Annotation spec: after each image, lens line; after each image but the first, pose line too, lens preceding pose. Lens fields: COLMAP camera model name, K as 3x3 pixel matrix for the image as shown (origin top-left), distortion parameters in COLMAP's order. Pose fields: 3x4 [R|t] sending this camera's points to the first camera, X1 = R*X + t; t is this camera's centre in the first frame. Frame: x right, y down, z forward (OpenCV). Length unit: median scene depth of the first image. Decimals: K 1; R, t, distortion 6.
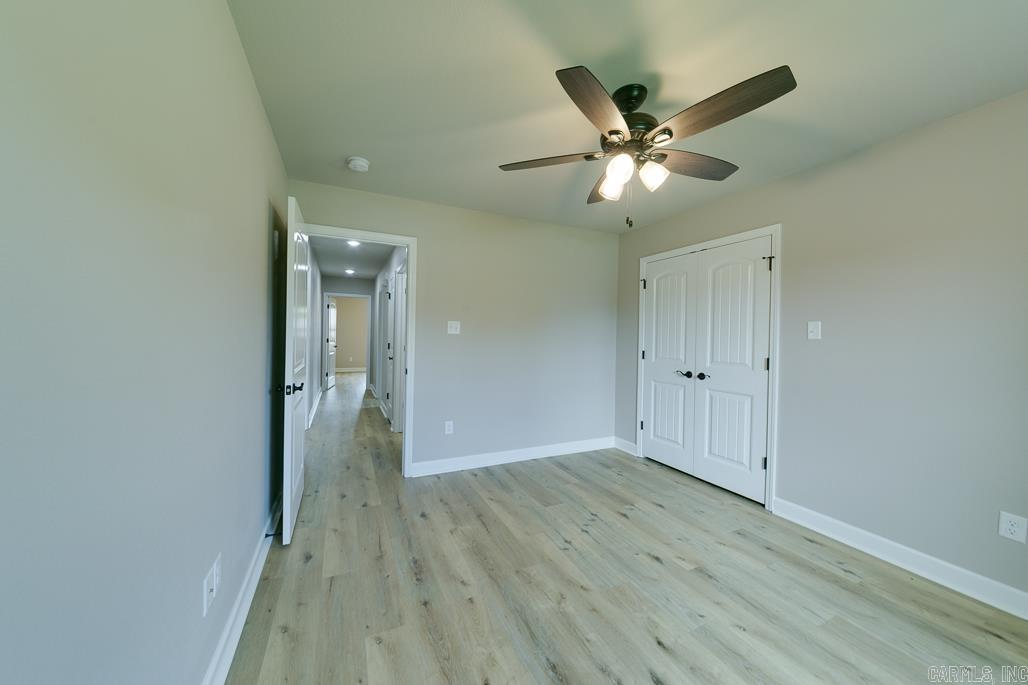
lens RADIAL K [[360.4, 0, 511.7], [0, 360.4, 339.2], [0, 0, 1]] dist [0.001830, 0.000046]
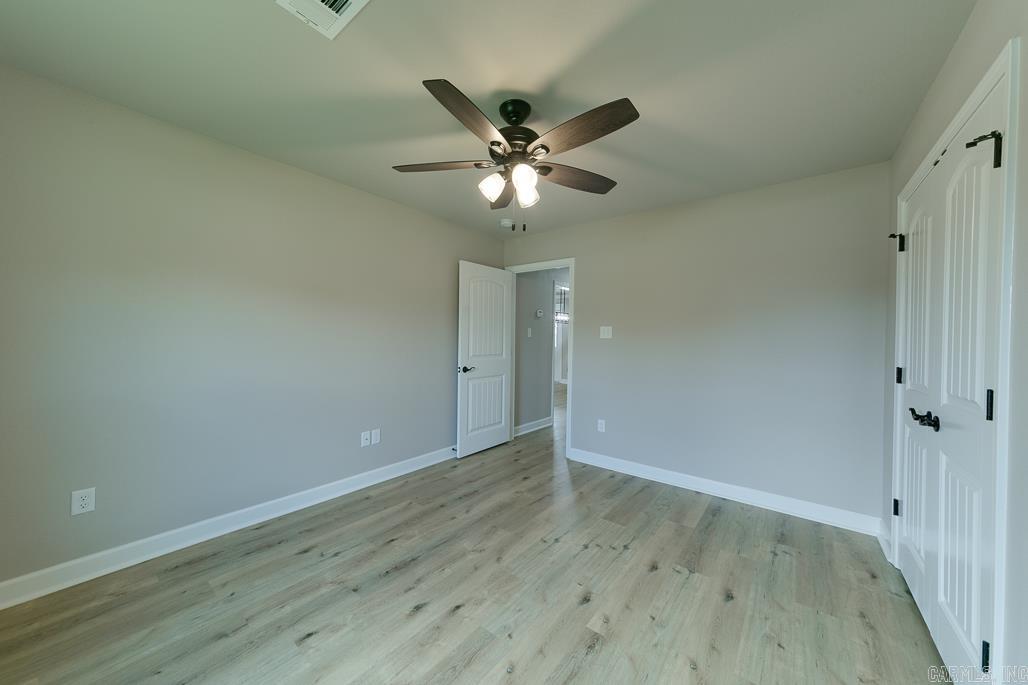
lens RADIAL K [[359.0, 0, 515.5], [0, 359.0, 338.0], [0, 0, 1]] dist [0.002180, 0.000084]
pose [[0.449144, -0.009801, -0.893406, 0.849468], [-0.020847, 0.999553, -0.021446, 0.016126], [0.893216, 0.028258, 0.448739, 0.361252]]
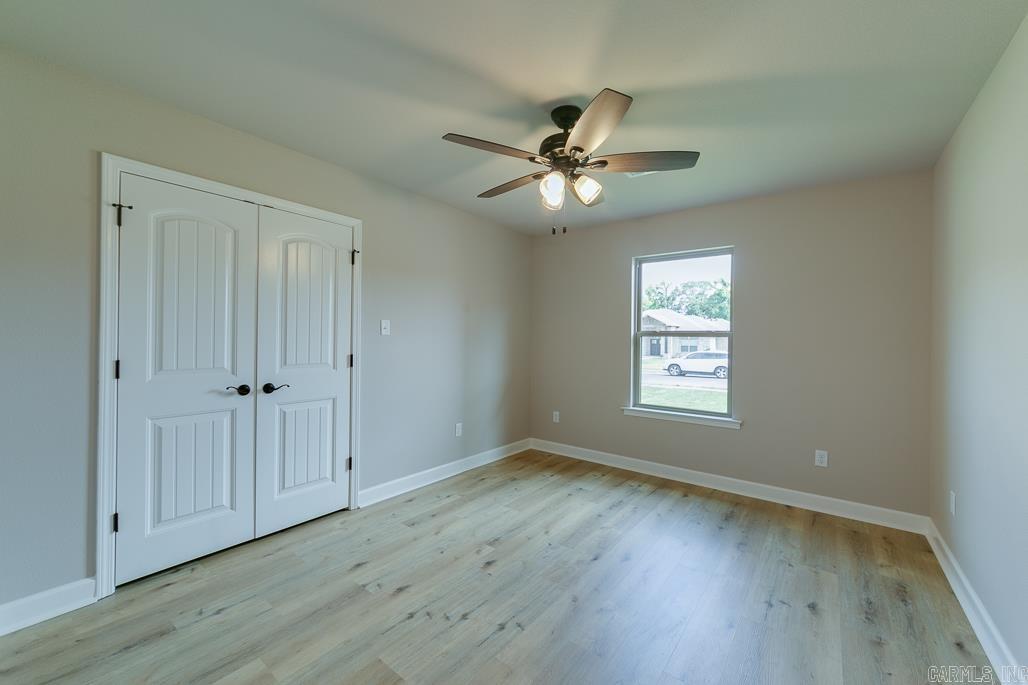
lens RADIAL K [[408.3, 0, 511.7], [0, 408.3, 338.9], [0, 0, 1]] dist [-0.000924, -0.000124]
pose [[-0.450178, -0.022400, 0.892658, -0.467398], [-0.010762, 0.999749, 0.019660, -0.015846], [-0.892874, -0.000757, -0.450306, 1.131472]]
